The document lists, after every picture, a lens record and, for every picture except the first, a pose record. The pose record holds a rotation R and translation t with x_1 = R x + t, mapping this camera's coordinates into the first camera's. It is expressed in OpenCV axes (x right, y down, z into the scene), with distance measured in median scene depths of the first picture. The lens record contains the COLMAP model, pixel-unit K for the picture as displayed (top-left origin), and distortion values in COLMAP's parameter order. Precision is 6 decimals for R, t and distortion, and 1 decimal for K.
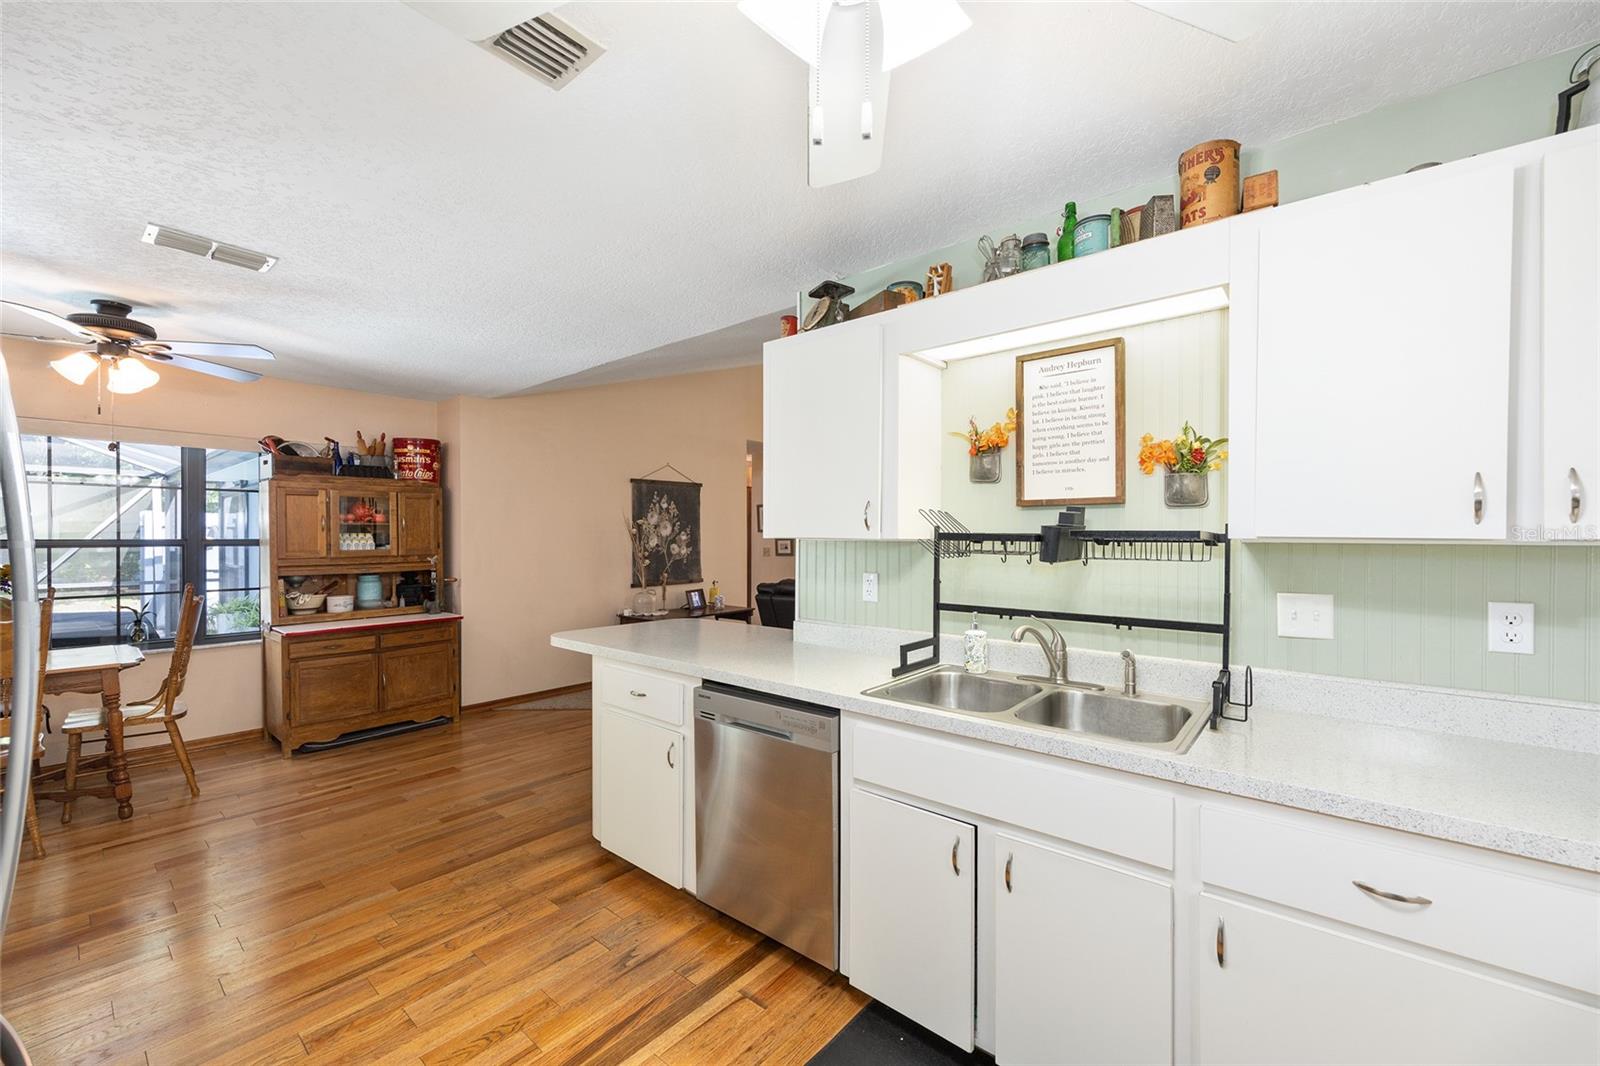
lens RADIAL K [[642.3, 0, 797.1], [0, 642.3, 537.2], [0, 0, 1]] dist [-0.001404, -0.000147]
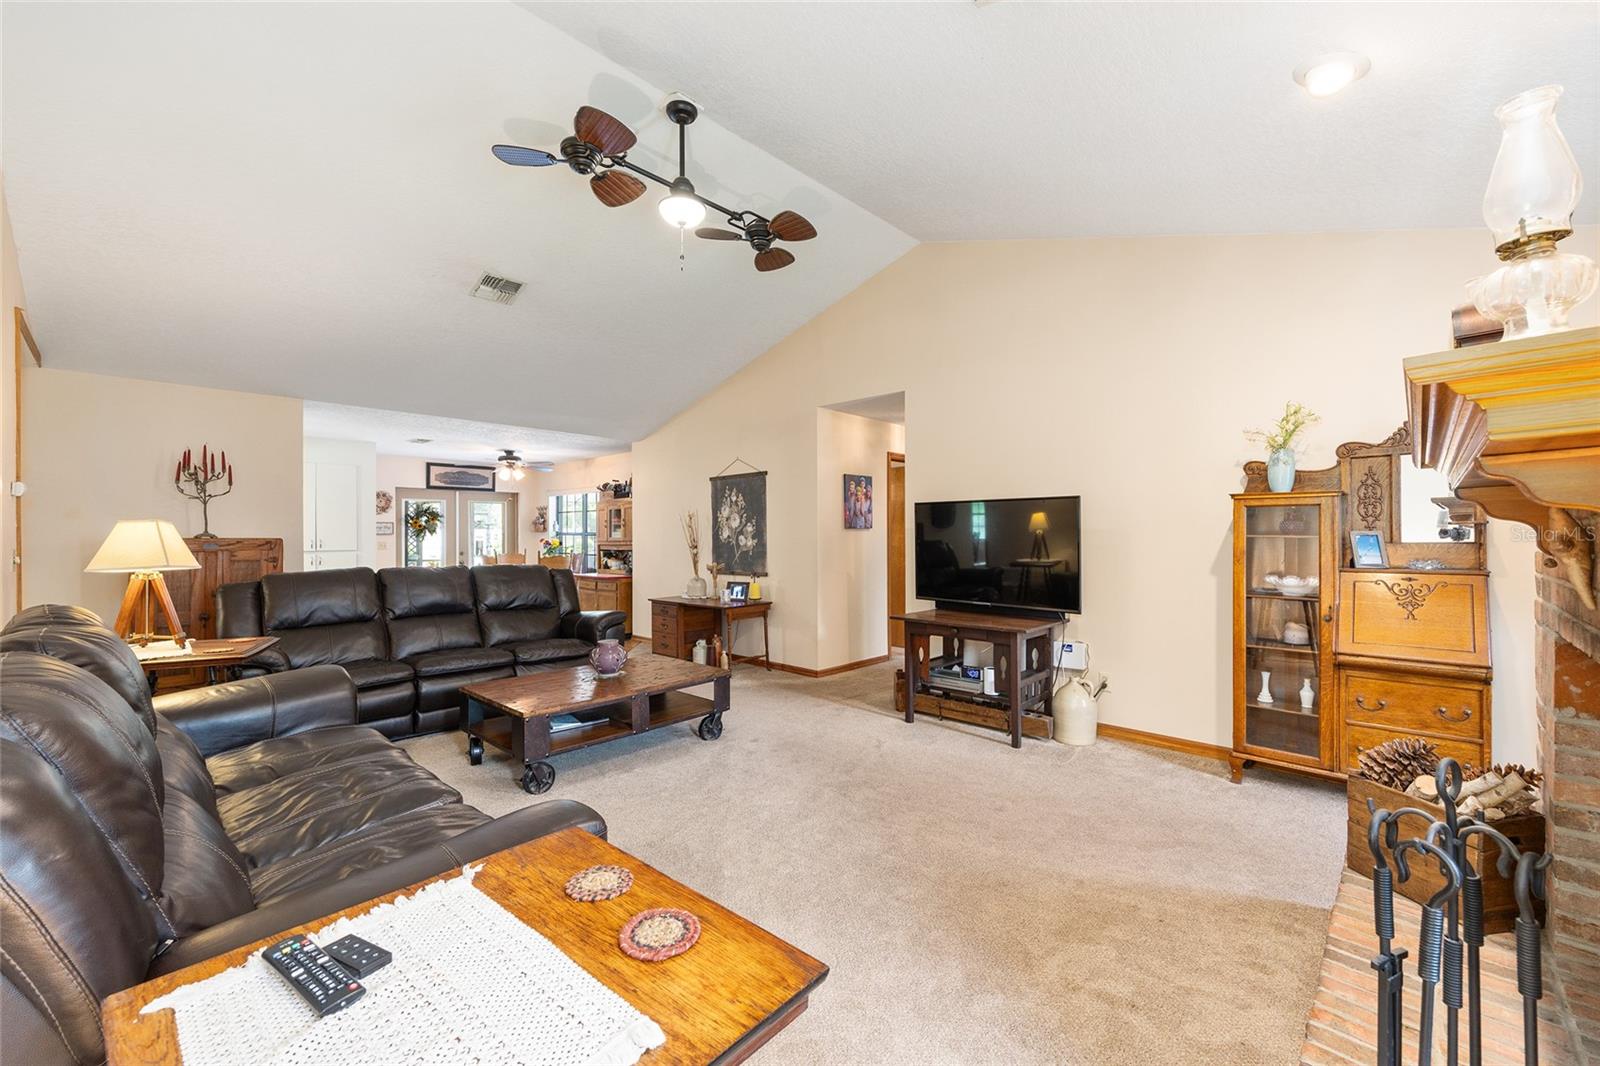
lens RADIAL K [[642.3, 0, 800.3], [0, 642.3, 533.3], [0, 0, 1]] dist [-0.001404, -0.000147]
pose [[-0.060538, -0.004458, -0.998156, 0.818512], [0.001205, 0.999989, -0.004539, 0.011902], [0.998165, -0.001478, -0.060532, 1.162815]]
